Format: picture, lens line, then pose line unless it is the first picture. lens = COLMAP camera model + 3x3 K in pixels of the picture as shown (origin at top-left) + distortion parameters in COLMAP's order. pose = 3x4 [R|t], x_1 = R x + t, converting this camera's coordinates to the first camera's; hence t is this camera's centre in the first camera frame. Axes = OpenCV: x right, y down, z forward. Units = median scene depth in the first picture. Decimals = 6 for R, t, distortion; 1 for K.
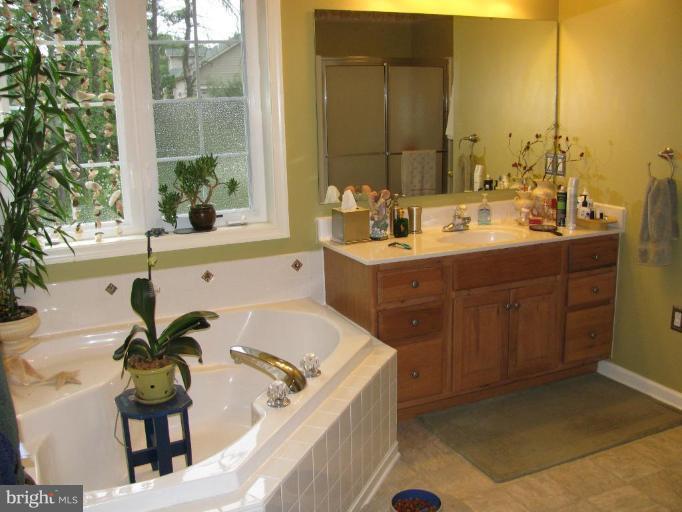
lens RADIAL K [[703.8, 0, 341.0], [0, 703.8, 256.0], [0, 0, 1]] dist [-0.205090, 0.217403]
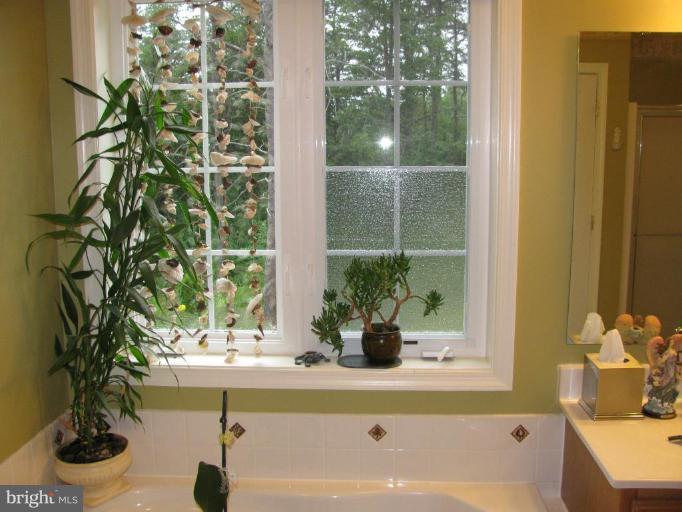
lens RADIAL K [[703.8, 0, 341.0], [0, 703.8, 256.0], [0, 0, 1]] dist [-0.205090, 0.217403]
pose [[0.888768, 0.090875, -0.449259, 0.062945], [-0.116494, 0.992749, -0.029650, -0.116021], [0.443307, 0.078688, 0.892910, 0.377155]]
